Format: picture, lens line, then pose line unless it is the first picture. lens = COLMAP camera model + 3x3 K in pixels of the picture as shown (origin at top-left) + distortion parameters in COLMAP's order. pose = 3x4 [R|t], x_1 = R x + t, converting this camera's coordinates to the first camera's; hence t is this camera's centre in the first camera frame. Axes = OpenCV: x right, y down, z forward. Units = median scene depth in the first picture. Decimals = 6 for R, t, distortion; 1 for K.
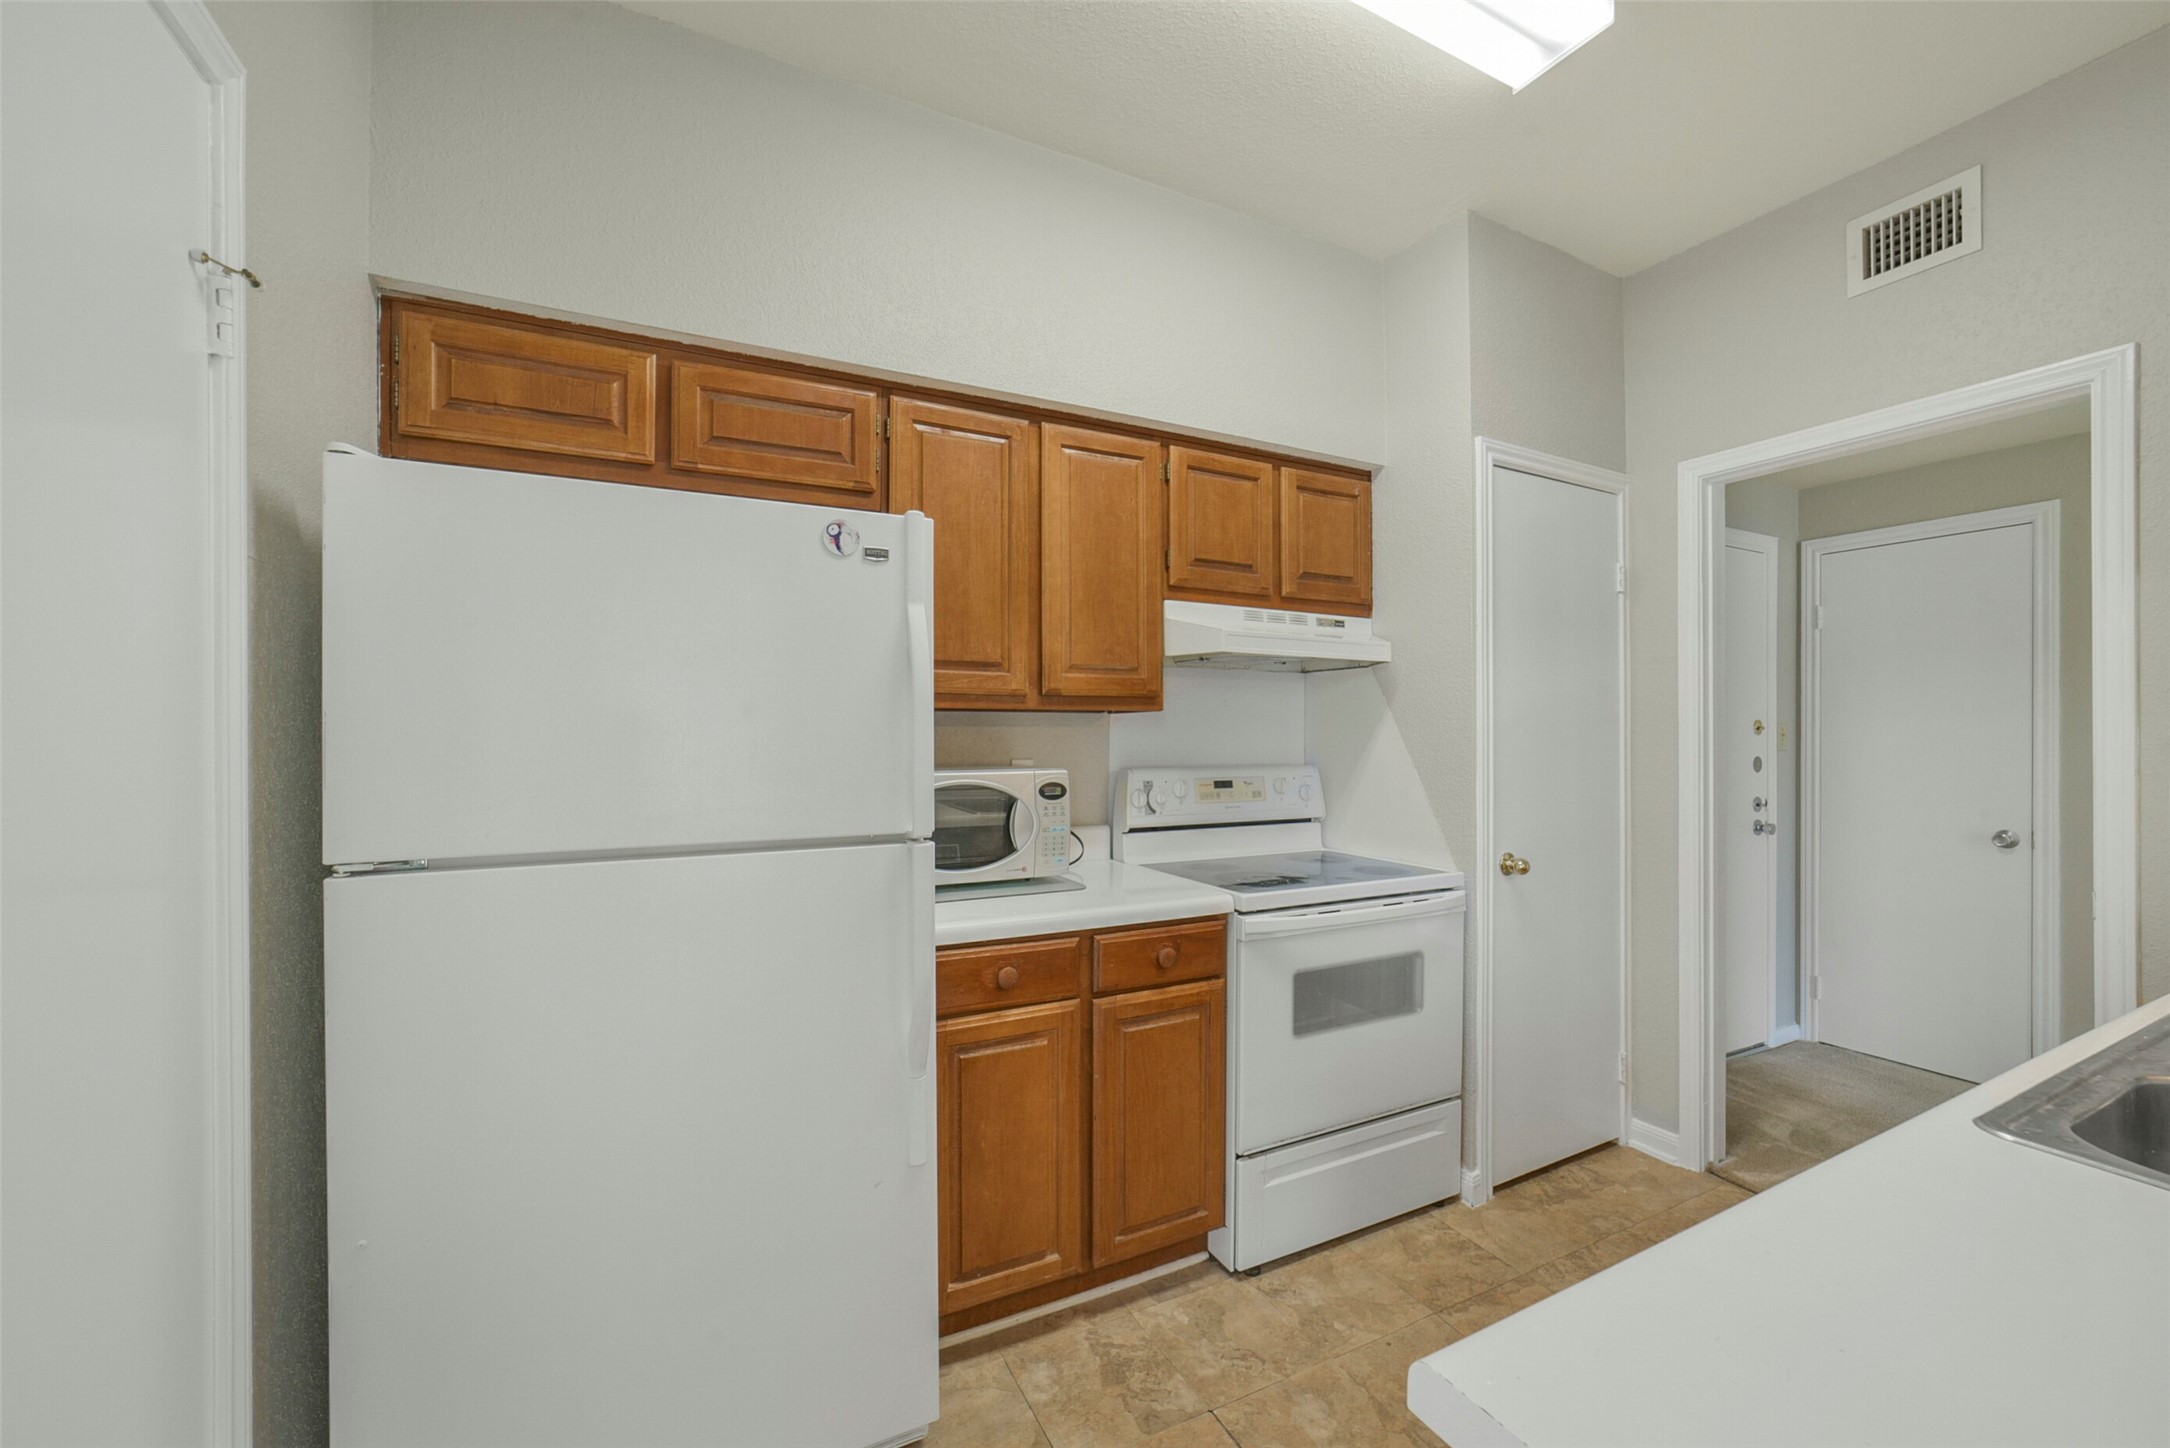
lens RADIAL K [[853.6, 0, 1088.7], [0, 853.6, 736.3], [0, 0, 1]] dist [-0.027703, 0.008002]
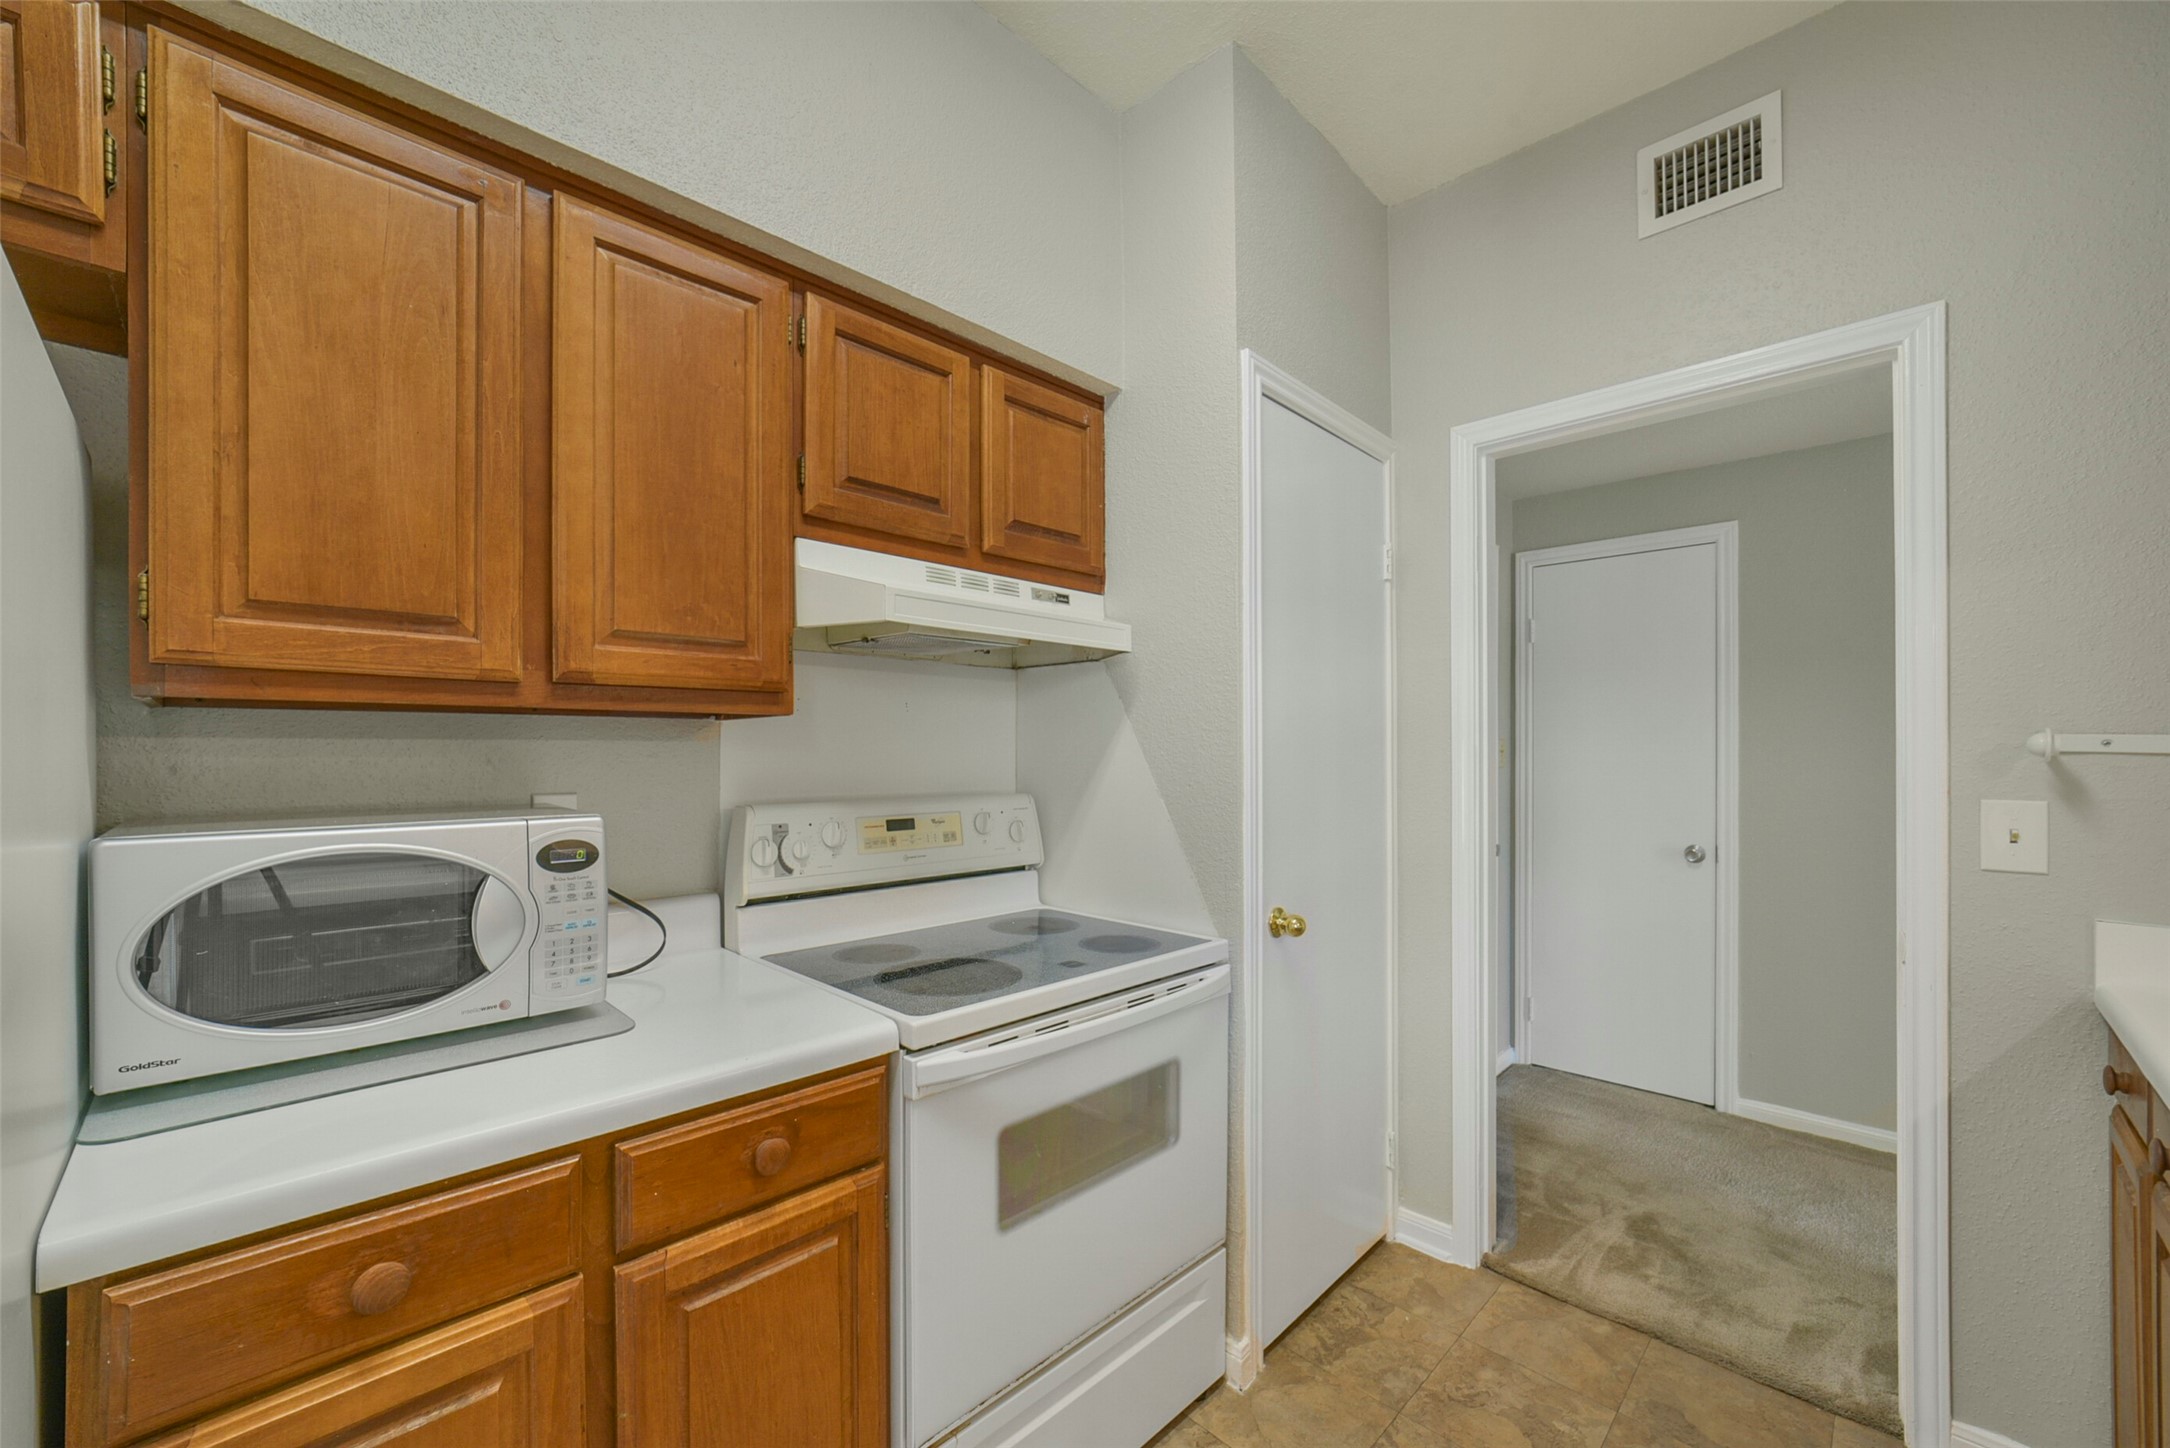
lens RADIAL K [[847.7, 0, 1082.1], [0, 847.7, 750.1], [0, 0, 1]] dist [-0.007947, 0.000172]
pose [[0.948577, -0.000965, 0.316545, 0.096270], [0.002105, 0.999992, -0.003260, -0.001421], [-0.316540, 0.003759, 0.948572, 0.365447]]
